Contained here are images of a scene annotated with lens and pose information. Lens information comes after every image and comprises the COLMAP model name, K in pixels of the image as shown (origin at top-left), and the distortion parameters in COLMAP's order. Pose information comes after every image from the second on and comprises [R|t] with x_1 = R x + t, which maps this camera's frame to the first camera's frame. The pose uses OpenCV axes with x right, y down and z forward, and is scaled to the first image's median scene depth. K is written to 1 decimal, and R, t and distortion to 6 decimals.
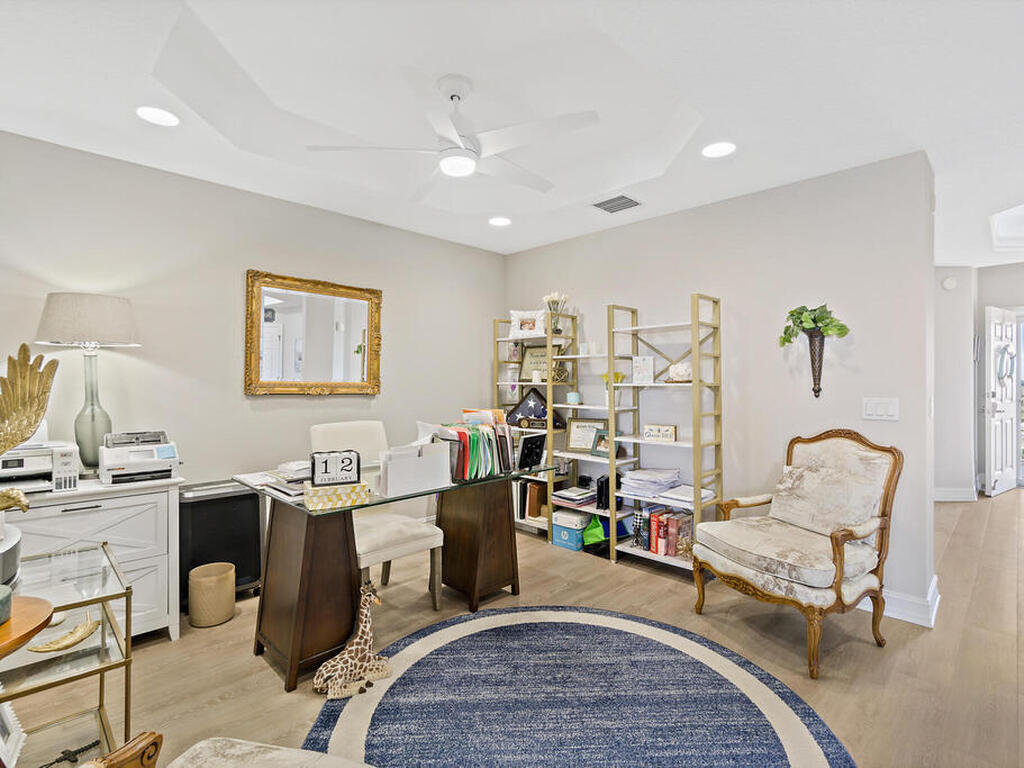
lens RADIAL K [[499.1, 0, 513.7], [0, 499.1, 380.0], [0, 0, 1]] dist [-0.005673, -0.000488]
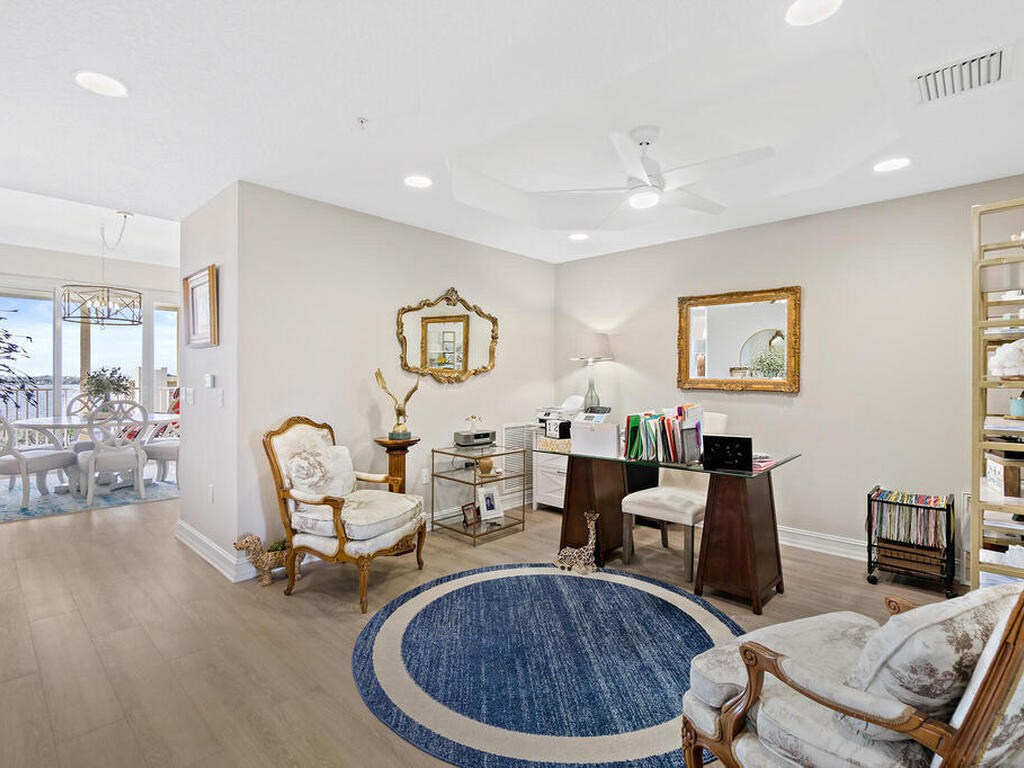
lens RADIAL K [[499.1, 0, 513.7], [0, 499.1, 380.0], [0, 0, 1]] dist [-0.005673, -0.000488]
pose [[0.045129, 0.003025, -0.998977, 0.726429], [0.002360, 0.999992, 0.003135, 0.000514], [0.998978, -0.002499, 0.045121, 0.422837]]
